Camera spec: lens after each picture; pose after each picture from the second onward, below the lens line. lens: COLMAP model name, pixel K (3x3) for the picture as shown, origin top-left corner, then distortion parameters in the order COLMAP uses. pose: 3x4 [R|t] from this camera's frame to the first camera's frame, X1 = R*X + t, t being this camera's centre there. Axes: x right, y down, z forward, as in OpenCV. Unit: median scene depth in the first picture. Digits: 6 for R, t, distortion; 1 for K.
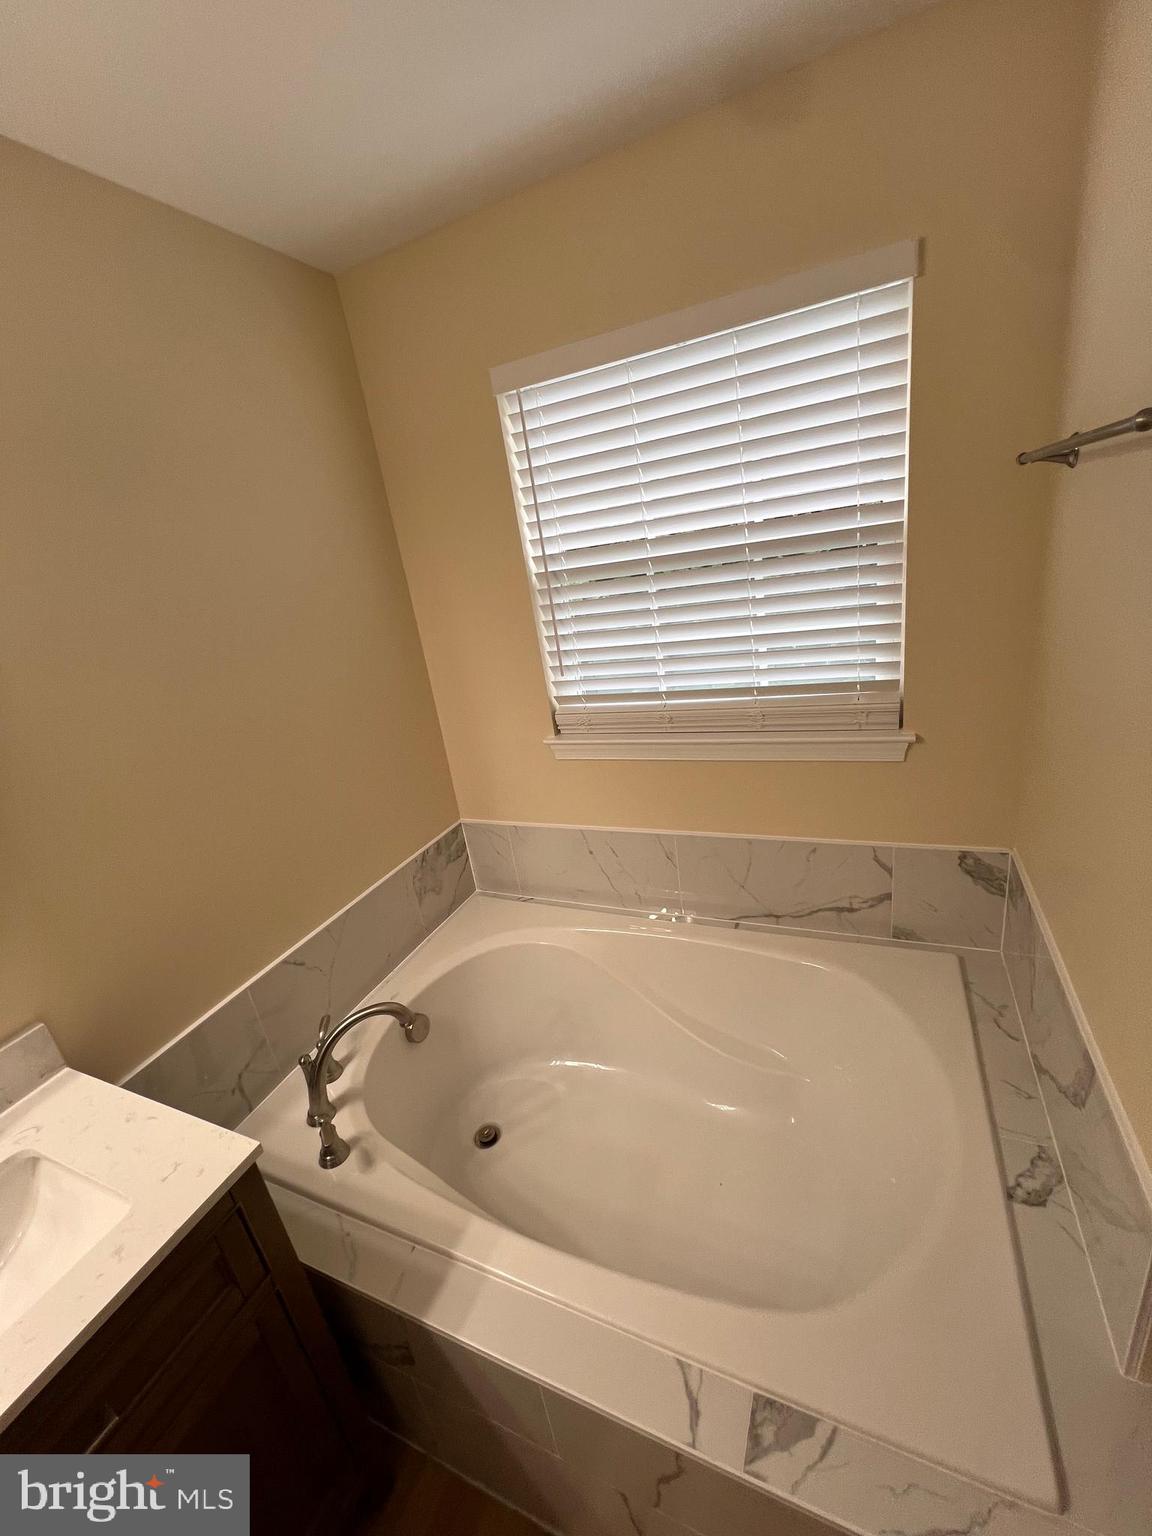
lens RADIAL K [[617.6, 0, 578.8], [0, 617.6, 764.6], [0, 0, 1]] dist [-0.002075, 0.000355]
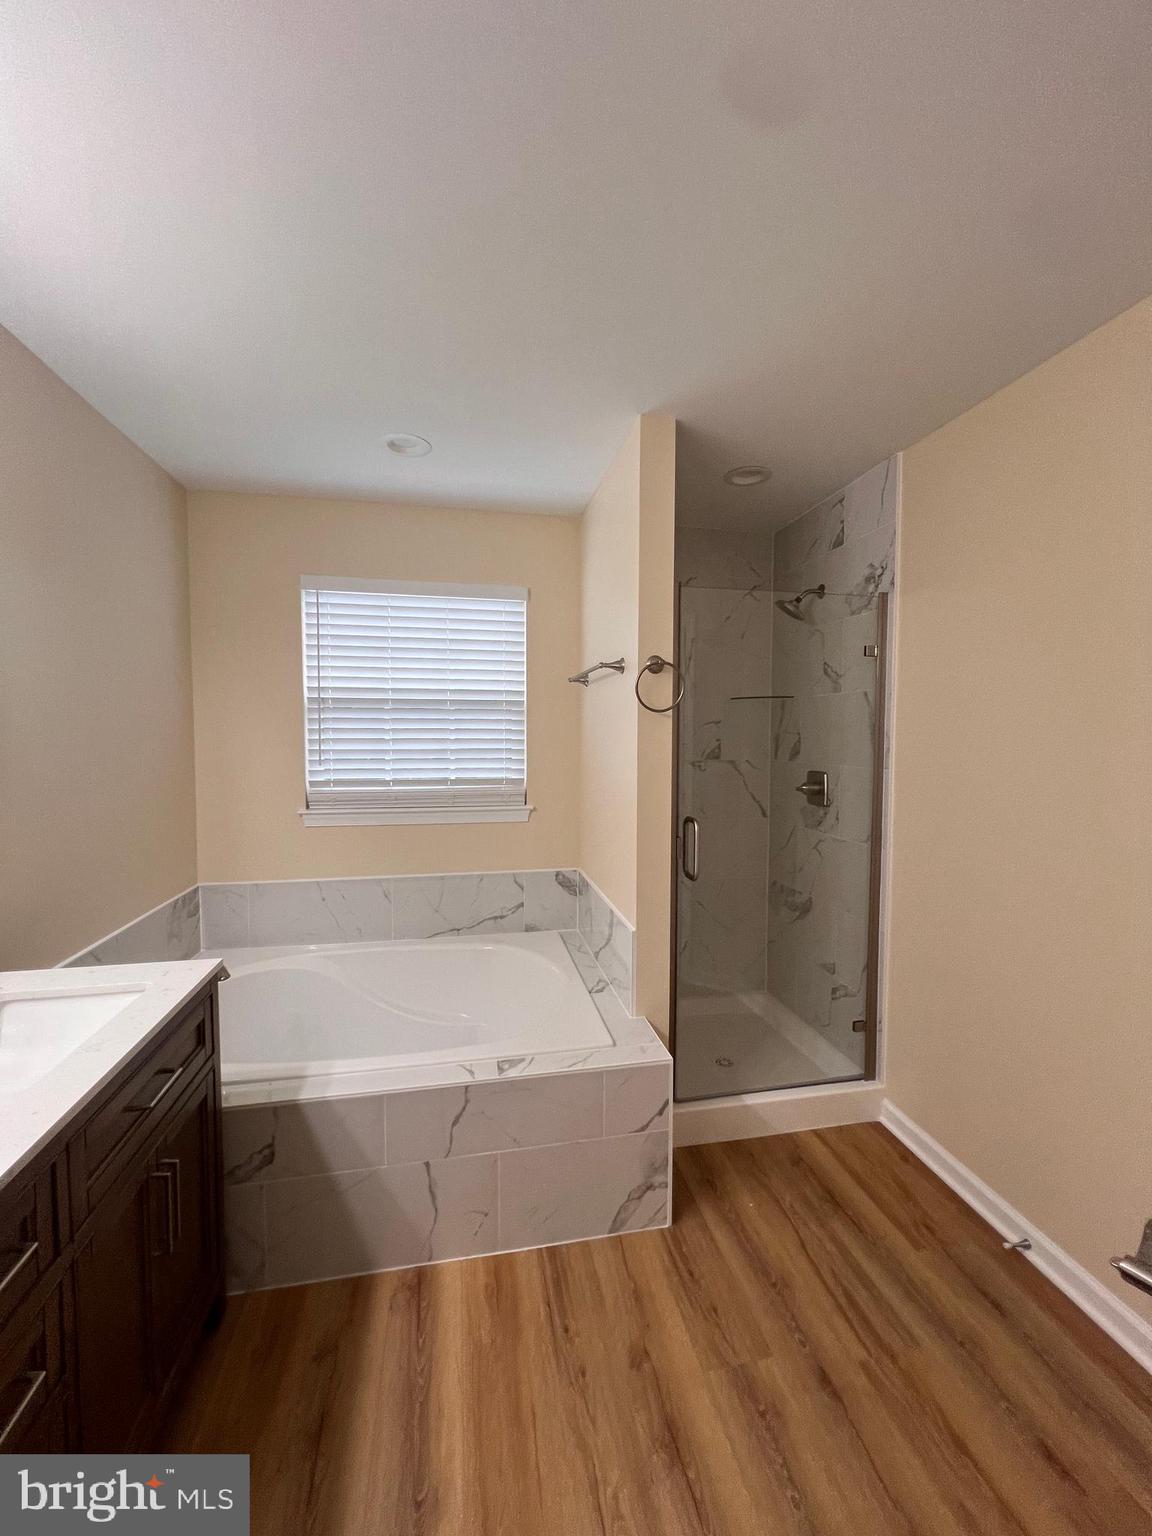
lens RADIAL K [[617.9, 0, 581.9], [0, 617.9, 752.7], [0, 0, 1]] dist [0.000842, -0.000006]
pose [[0.807505, 0.125581, 0.576338, -0.440516], [0.074818, 0.947377, -0.311255, 0.388834], [-0.585097, 0.294461, 0.755615, -0.563916]]
